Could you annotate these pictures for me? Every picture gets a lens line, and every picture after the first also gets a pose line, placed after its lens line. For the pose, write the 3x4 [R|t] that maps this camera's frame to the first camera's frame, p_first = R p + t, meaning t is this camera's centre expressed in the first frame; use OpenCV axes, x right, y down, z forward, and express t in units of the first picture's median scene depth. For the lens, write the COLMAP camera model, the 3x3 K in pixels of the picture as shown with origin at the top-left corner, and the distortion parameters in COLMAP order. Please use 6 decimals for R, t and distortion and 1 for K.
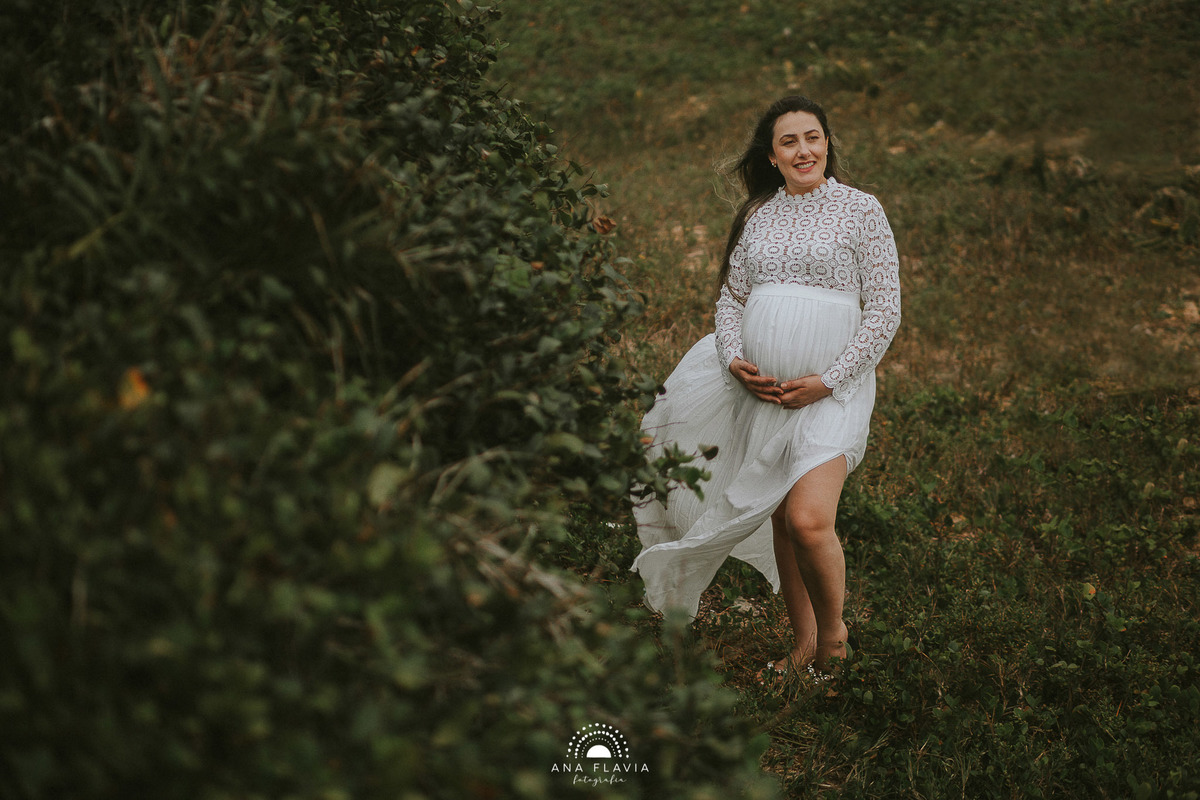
lens RADIAL K [[3583.8, 0, 603.3], [0, 3583.8, 403.5], [0, 0, 1]] dist [0.102480, 0.000000]
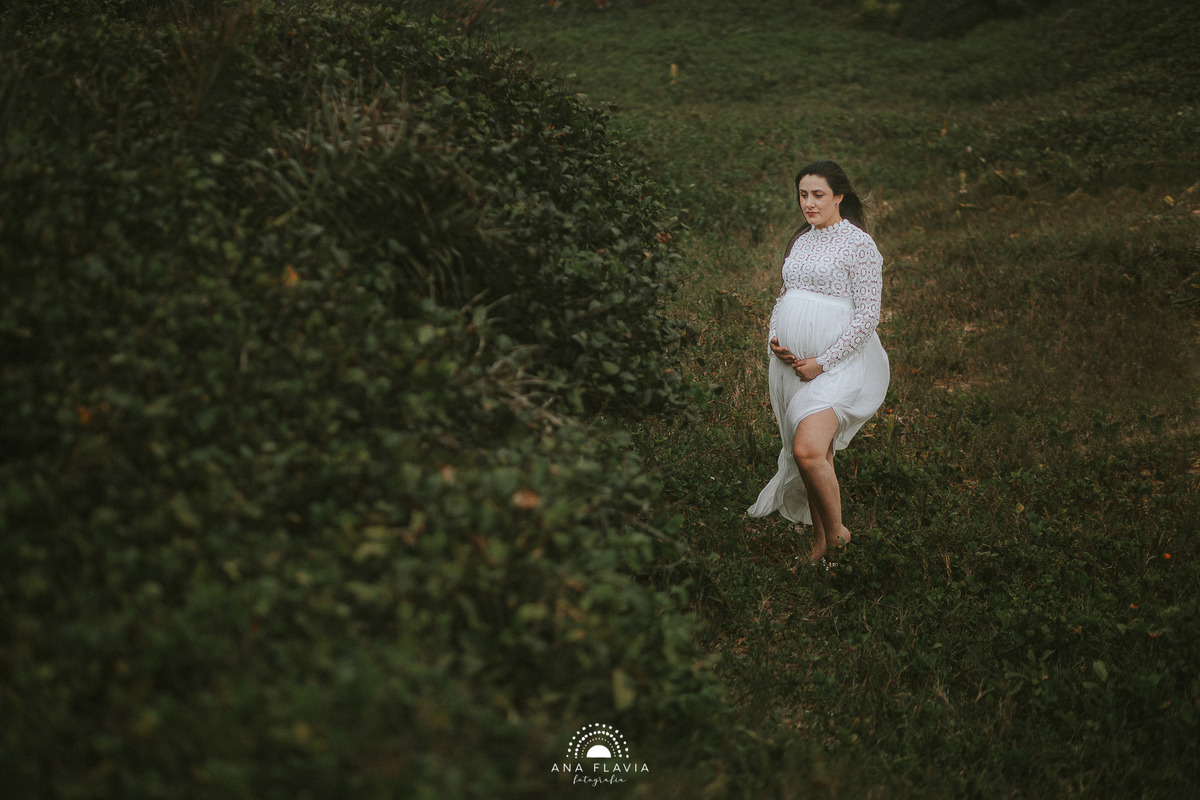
lens RADIAL K [[3583.8, 0, 597.5], [0, 3583.8, 398.2], [0, 0, 1]] dist [0.102480, 0.000000]
pose [[0.994149, 0.010660, -0.107486, 0.097291], [-0.015470, 0.998911, -0.044013, 0.059182], [0.106900, 0.045418, 0.993232, -0.350580]]
